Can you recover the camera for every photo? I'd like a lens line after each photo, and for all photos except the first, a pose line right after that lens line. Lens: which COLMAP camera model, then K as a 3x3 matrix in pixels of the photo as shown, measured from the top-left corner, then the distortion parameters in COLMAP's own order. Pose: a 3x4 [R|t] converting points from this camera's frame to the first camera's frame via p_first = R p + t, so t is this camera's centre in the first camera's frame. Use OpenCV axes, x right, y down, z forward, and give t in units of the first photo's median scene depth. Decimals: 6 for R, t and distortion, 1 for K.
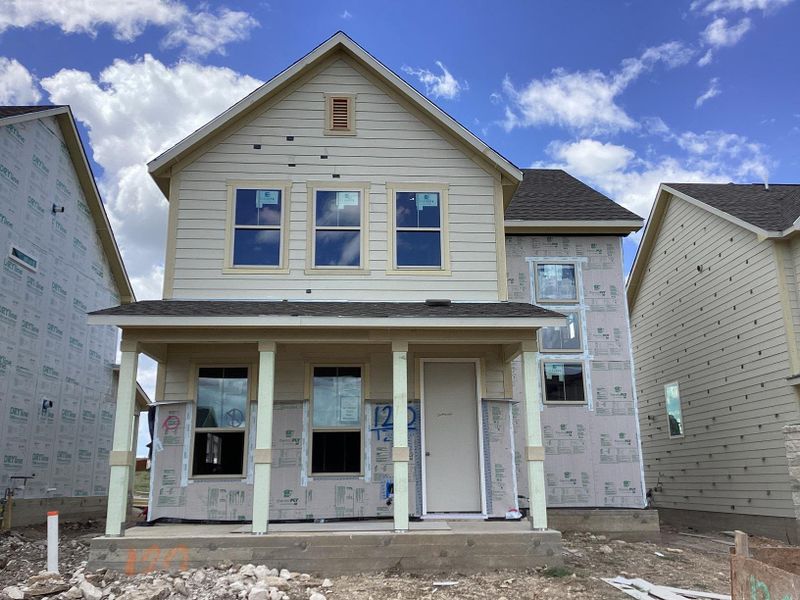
lens RADIAL K [[727.0, 0, 399.9], [0, 727.0, 303.3], [0, 0, 1]] dist [0.133375, -0.258145]
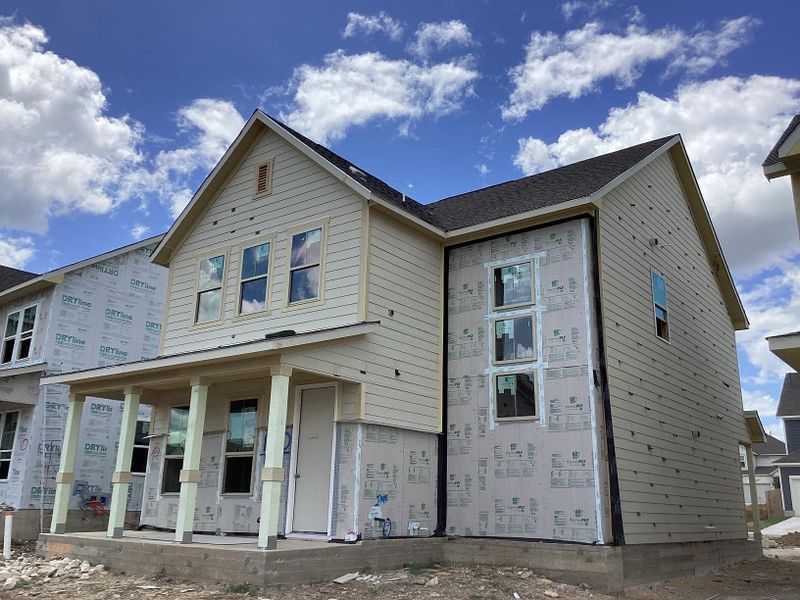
lens RADIAL K [[722.7, 0, 398.8], [0, 722.7, 300.5], [0, 0, 1]] dist [0.080225, -0.157805]
pose [[0.756305, -0.153628, -0.635926, 0.809741], [0.124150, 0.988077, -0.091050, 0.064538], [0.642332, -0.010089, 0.766360, 0.272309]]
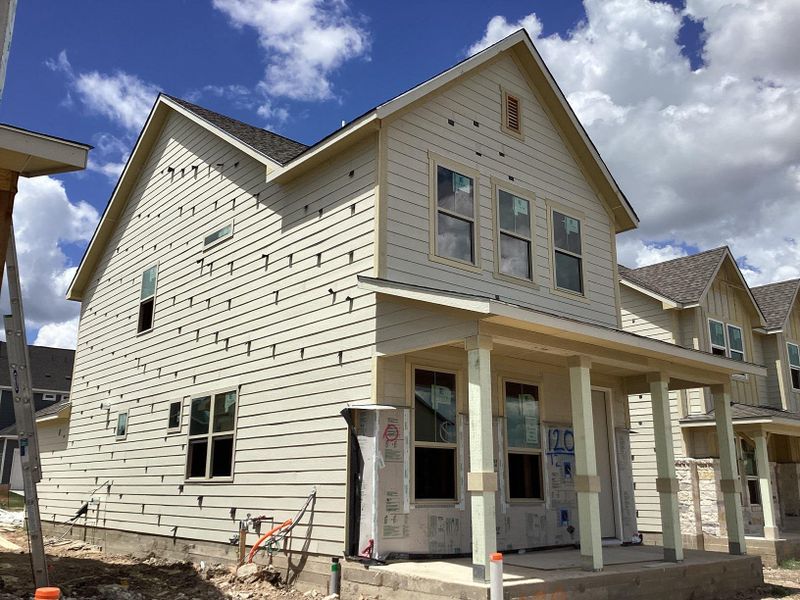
lens RADIAL K [[727.0, 0, 399.9], [0, 727.0, 303.3], [0, 0, 1]] dist [0.133375, -0.258145]
pose [[0.793500, 0.161120, 0.586854, -0.740889], [-0.157327, 0.985846, -0.057936, 0.061641], [-0.587882, -0.046356, 0.807618, 0.327018]]
